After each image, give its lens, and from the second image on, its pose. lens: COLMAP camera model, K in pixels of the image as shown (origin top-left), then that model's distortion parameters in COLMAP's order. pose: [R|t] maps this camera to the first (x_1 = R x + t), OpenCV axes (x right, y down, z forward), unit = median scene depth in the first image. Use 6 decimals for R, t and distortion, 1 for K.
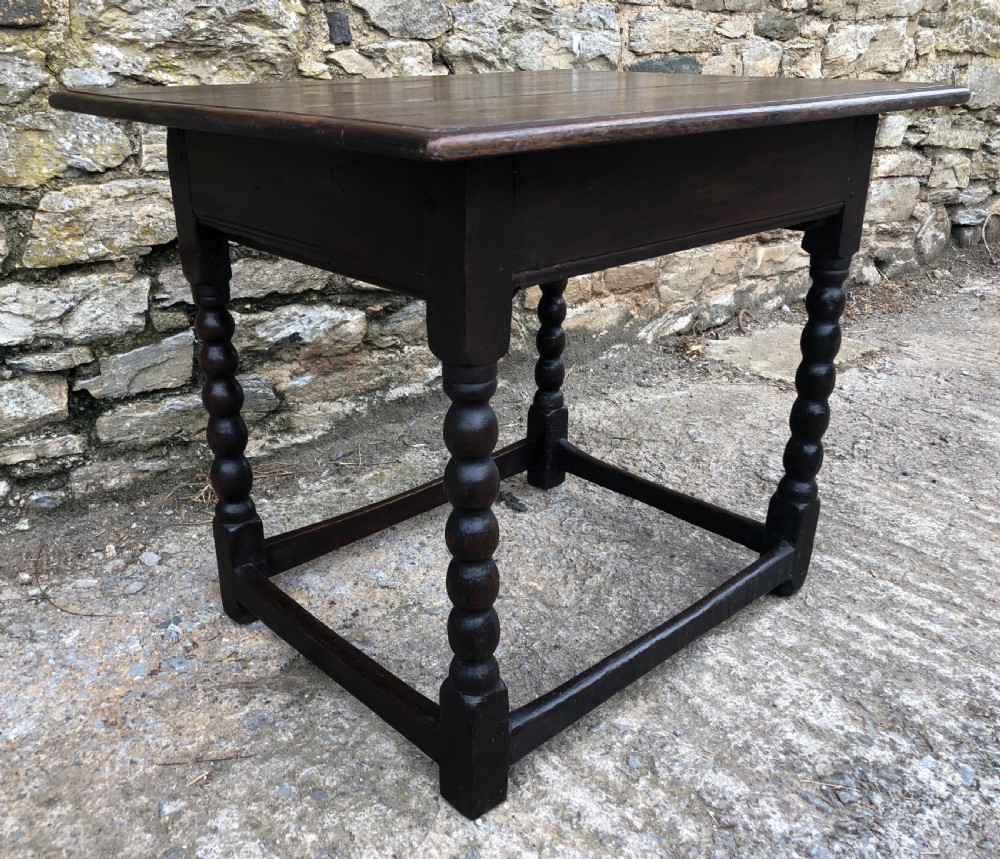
lens RADIAL K [[950.4, 0, 488.4], [0, 950.4, 433.6], [0, 0, 1]] dist [0.009359, 0.000000]
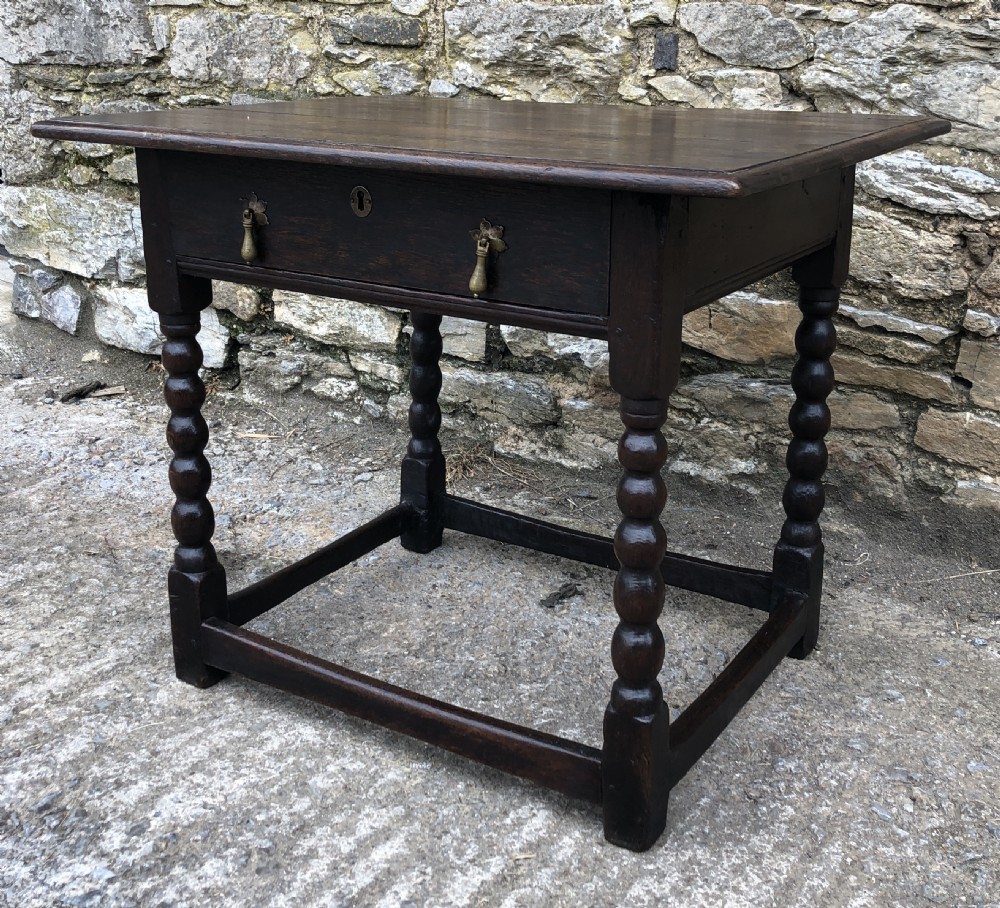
lens RADIAL K [[1247.4, 0, 508.4], [0, 1247.4, 384.4], [0, 0, 1]] dist [0.030112, 0.000000]
pose [[0.290360, 0.271746, -0.917521, 0.999165], [-0.384417, 0.911184, 0.148215, -0.250254], [0.876307, 0.309675, 0.369035, 0.508632]]
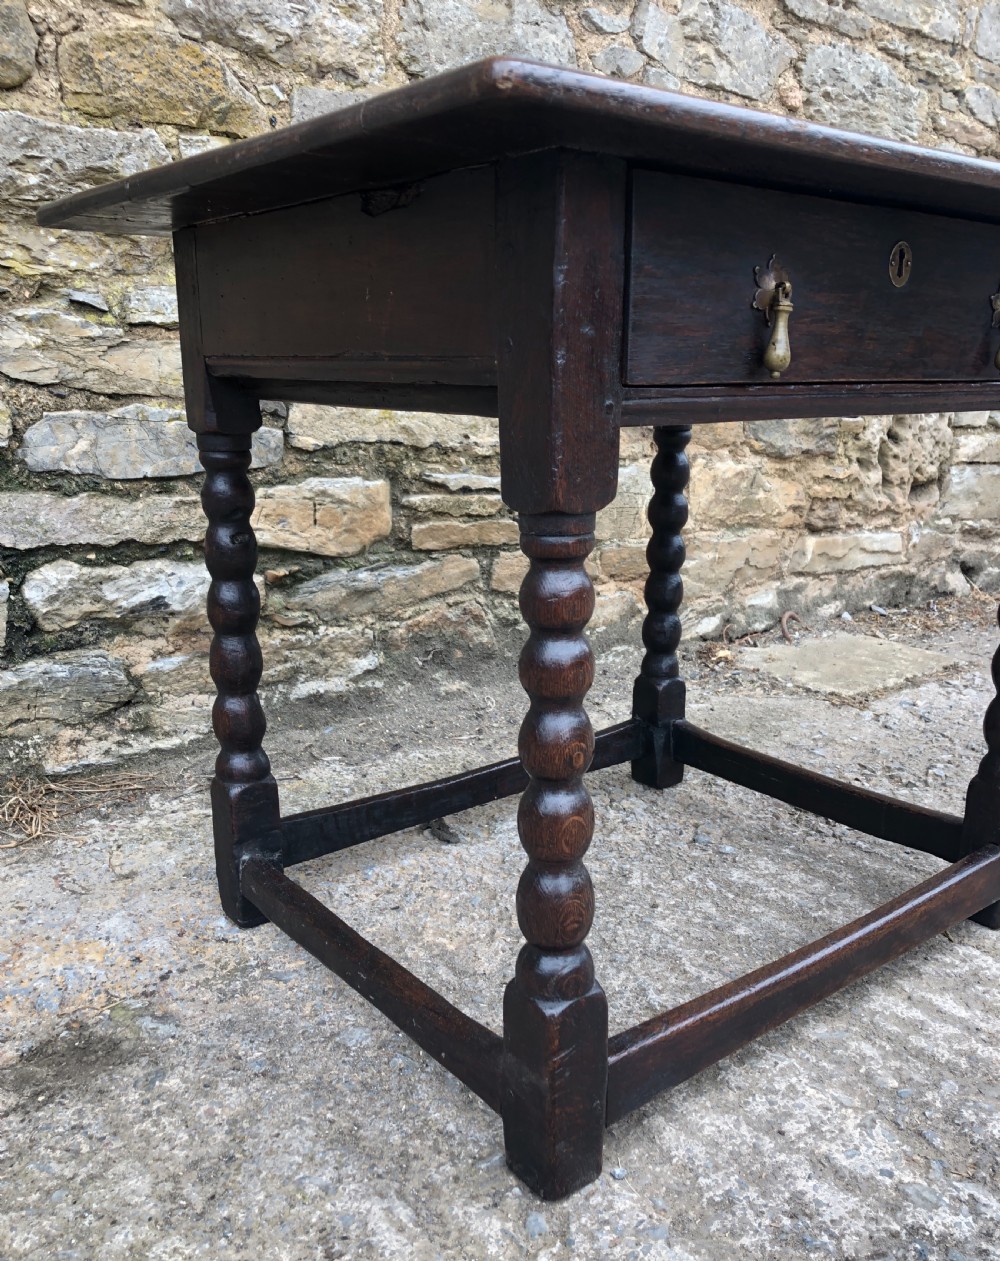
lens RADIAL K [[1096.2, 0, 507.8], [0, 1096.2, 644.3], [0, 0, 1]] dist [0.007341, 0.016402]
pose [[0.999501, 0.014736, -0.027941, 0.099306], [-0.018903, 0.987684, -0.155313, 0.062466], [0.025308, 0.155764, 0.987470, 0.173441]]
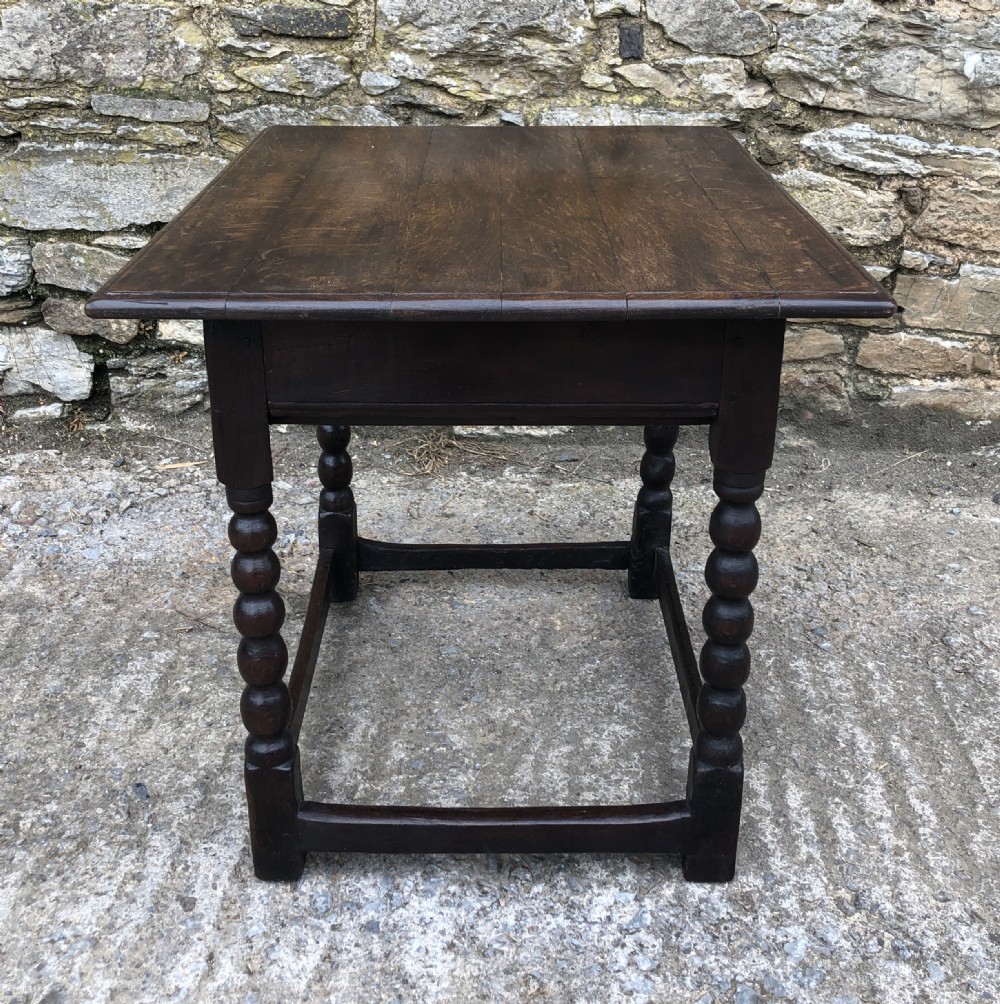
lens RADIAL K [[1254.4, 0, 504.8], [0, 1254.4, 467.0], [0, 0, 1]] dist [0.024664, 0.000000]
pose [[0.723759, 0.296732, -0.622996, 0.692733], [-0.276982, 0.951824, 0.131573, -0.138202], [0.632024, 0.077332, 0.771081, -0.064348]]
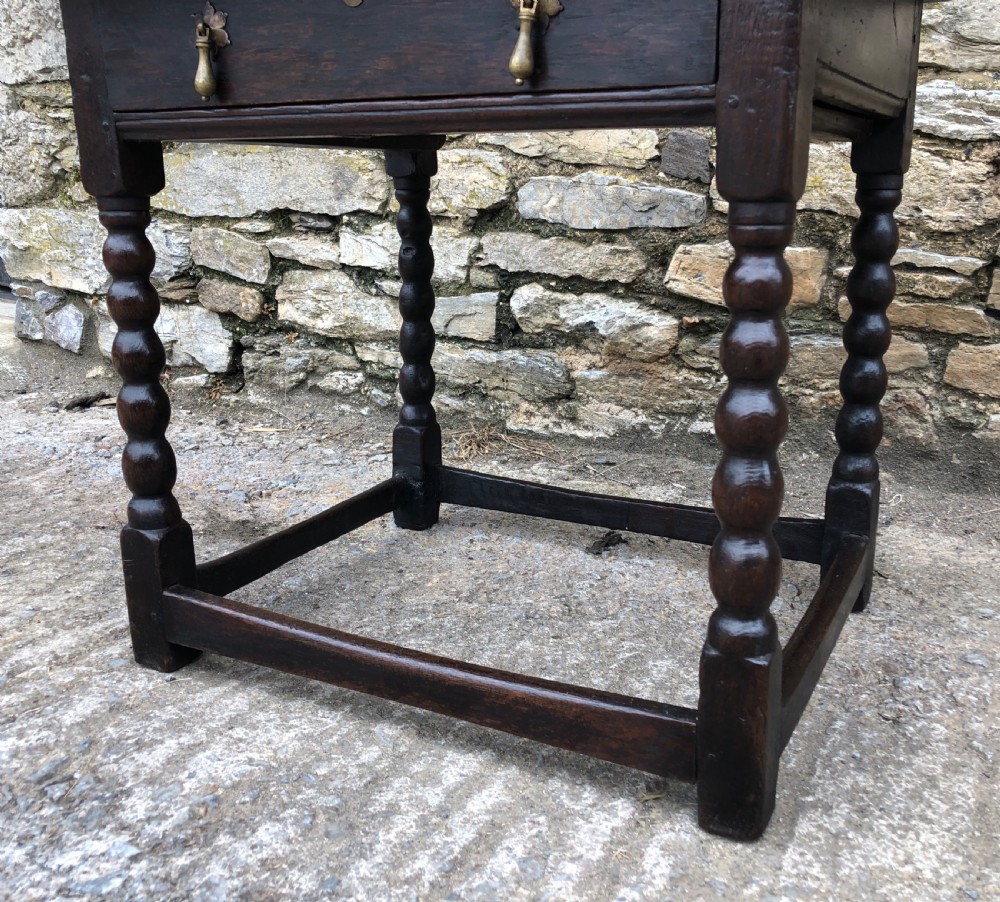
lens RADIAL K [[987.8, 0, 527.6], [0, 987.8, 446.5], [0, 0, 1]] dist [0.015118, 0.000000]
pose [[0.378996, 0.236751, -0.894601, 0.749725], [-0.366091, 0.926214, 0.090024, -0.056802], [0.849906, 0.293387, 0.437704, 0.568399]]
